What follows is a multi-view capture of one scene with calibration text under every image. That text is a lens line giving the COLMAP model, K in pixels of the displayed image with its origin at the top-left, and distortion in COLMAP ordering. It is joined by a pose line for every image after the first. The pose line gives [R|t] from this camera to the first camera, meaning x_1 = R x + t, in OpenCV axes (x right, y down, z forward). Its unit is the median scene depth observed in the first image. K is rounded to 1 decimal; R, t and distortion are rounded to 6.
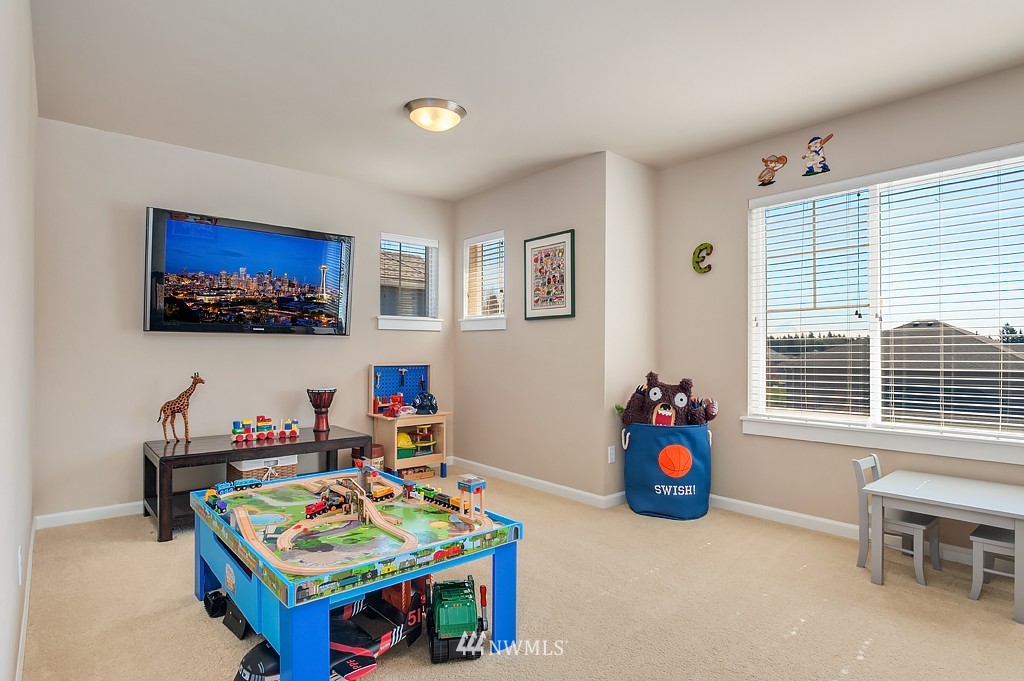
lens RADIAL K [[545.5, 0, 516.7], [0, 545.5, 346.9], [0, 0, 1]] dist [-0.016057, -0.000699]
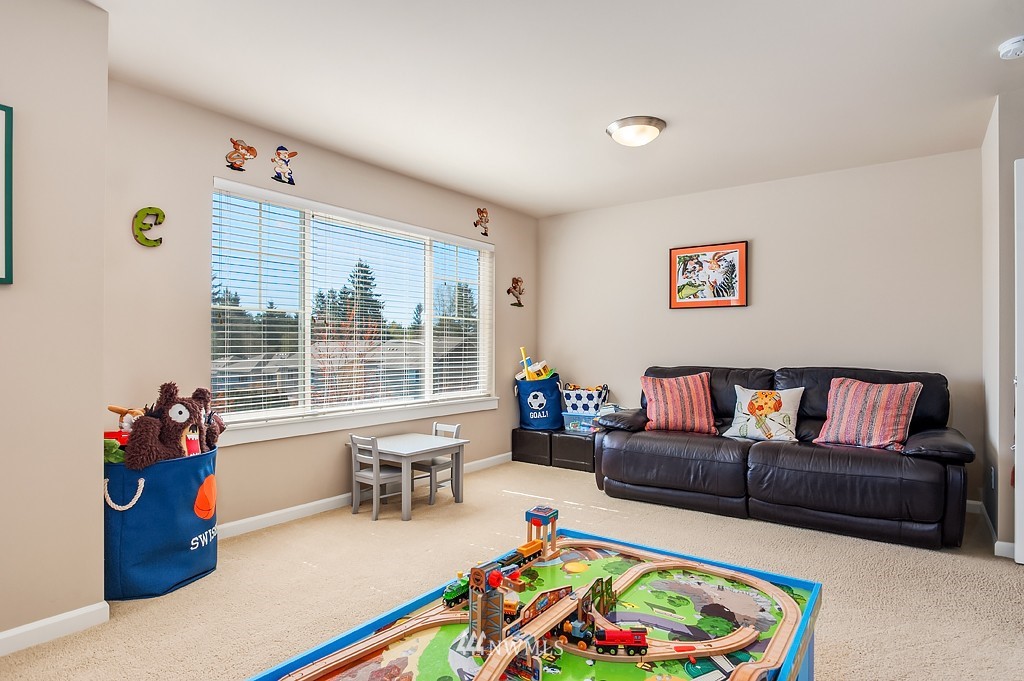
lens RADIAL K [[545.5, 0, 516.7], [0, 545.5, 346.9], [0, 0, 1]] dist [-0.016057, -0.000699]
pose [[-0.221413, 0.004113, 0.975172, -0.570075], [-0.009011, 0.999940, -0.006263, 0.001658], [-0.975139, -0.010174, -0.221362, 0.790163]]
